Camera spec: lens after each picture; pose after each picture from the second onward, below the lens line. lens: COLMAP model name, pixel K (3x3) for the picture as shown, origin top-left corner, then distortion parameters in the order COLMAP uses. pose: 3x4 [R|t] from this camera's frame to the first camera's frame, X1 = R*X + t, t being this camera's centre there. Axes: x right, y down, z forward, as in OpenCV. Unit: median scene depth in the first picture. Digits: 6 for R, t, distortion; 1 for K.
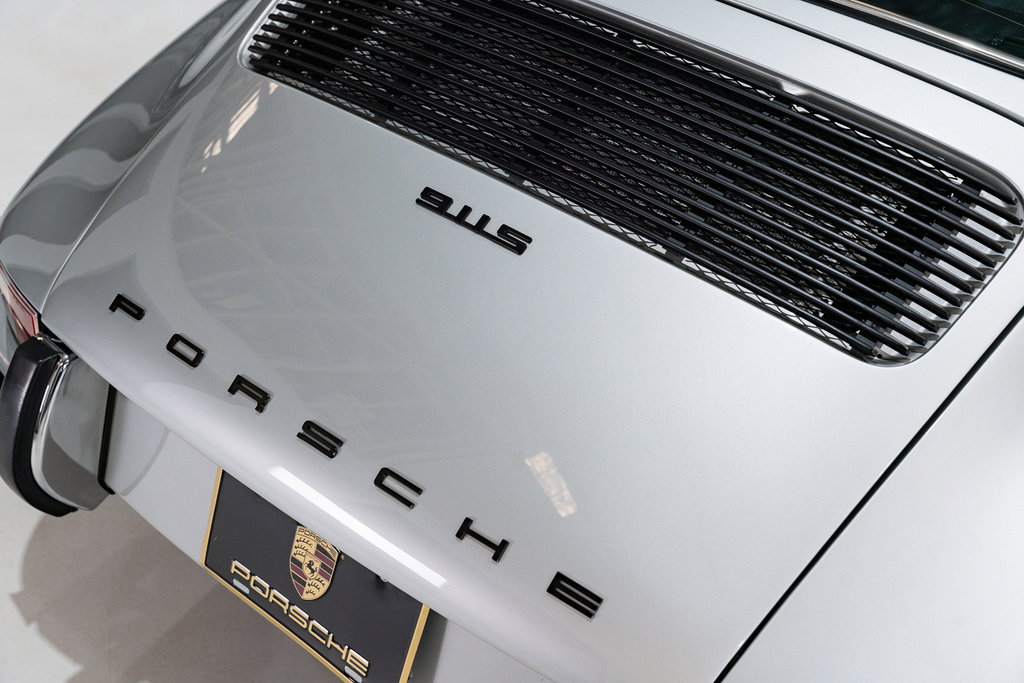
lens RADIAL K [[1457.6, 0, 511.9], [0, 1457.6, 341.3], [0, 0, 1]] dist [0.007982, 0.000000]
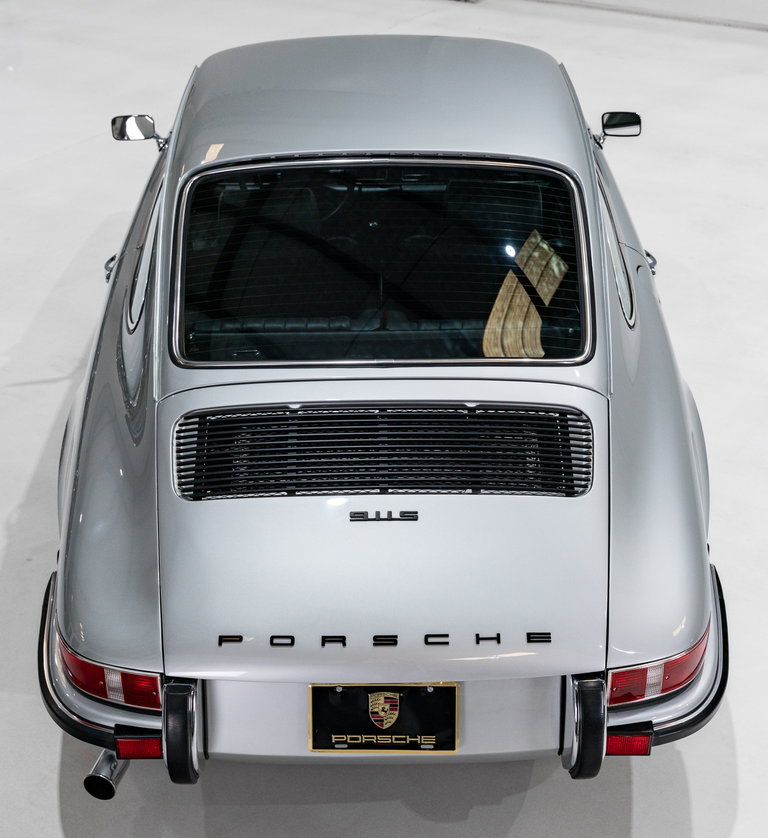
lens RADIAL K [[1320.1, 0, 383.8], [0, 1320.1, 413.6], [0, 0, 1]] dist [-0.007826, 0.000000]
pose [[0.756389, -0.353614, 0.550303, -0.990814], [0.421634, 0.906761, 0.003133, -0.217431], [-0.500101, 0.229656, 0.834959, -0.588477]]
